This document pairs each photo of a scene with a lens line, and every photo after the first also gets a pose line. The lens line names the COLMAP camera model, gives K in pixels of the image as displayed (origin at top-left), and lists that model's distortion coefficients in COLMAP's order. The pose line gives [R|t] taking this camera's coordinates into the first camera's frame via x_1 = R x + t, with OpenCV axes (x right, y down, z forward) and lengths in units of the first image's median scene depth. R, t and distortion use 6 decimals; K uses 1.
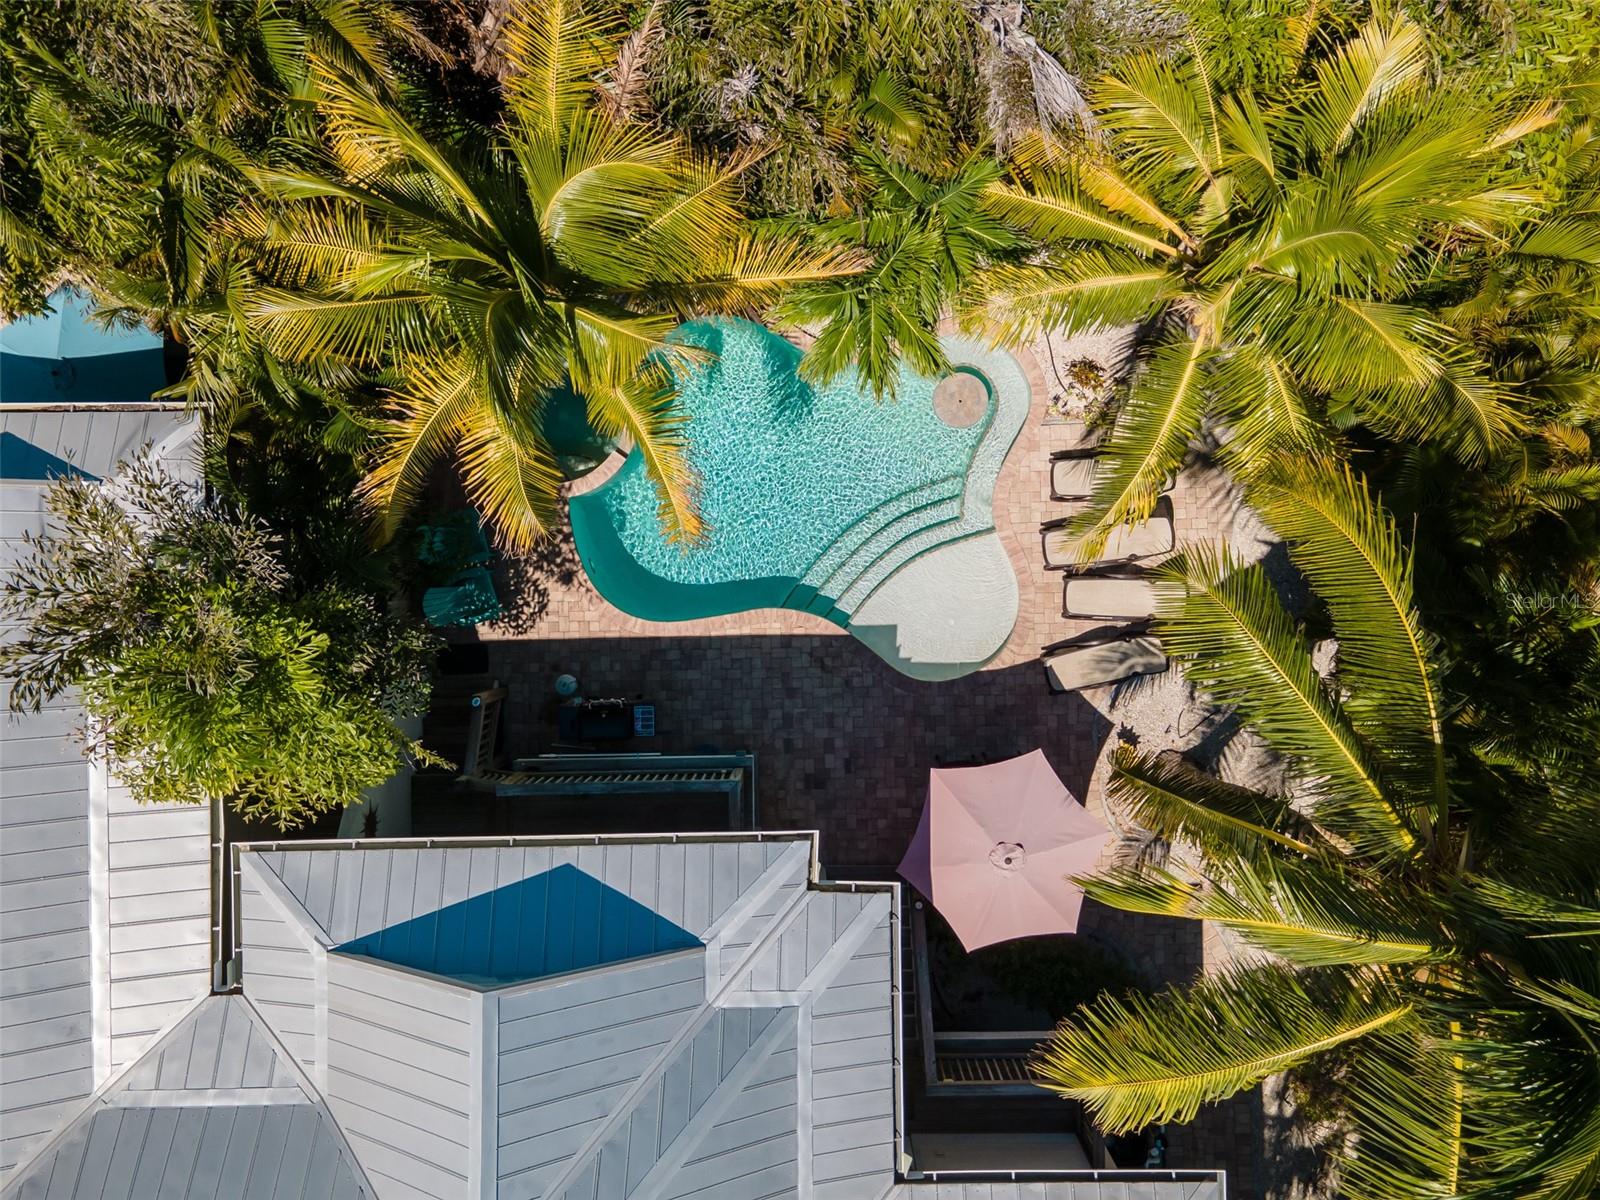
lens RADIAL K [[1129.4, 0, 803.8], [0, 1129.4, 598.4], [0, 0, 1]] dist [0.037298, 0.006022]
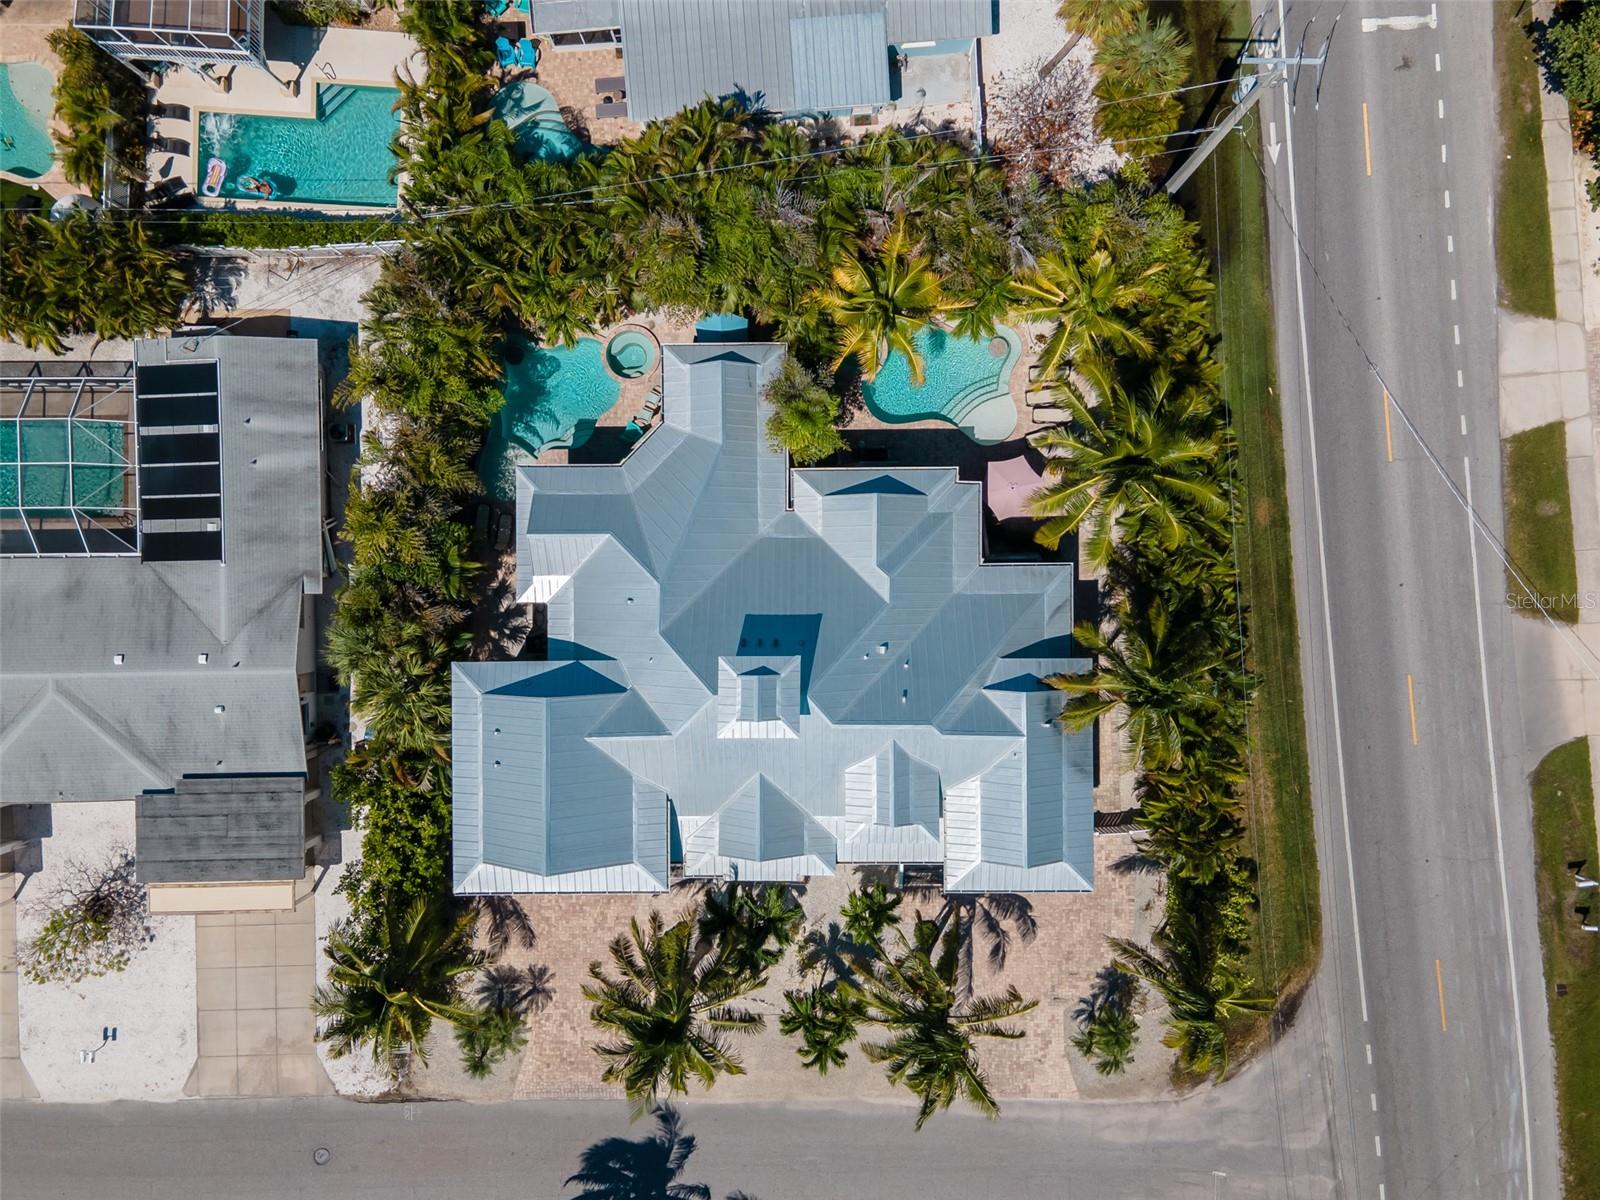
lens RADIAL K [[1129.4, 0, 793.9], [0, 1129.4, 596.1], [0, 0, 1]] dist [0.037298, 0.006022]
pose [[0.999904, 0.010976, -0.008508, -0.423492], [-0.011015, 0.999929, -0.004583, 0.576050], [0.008457, 0.004676, 0.999953, -2.283779]]
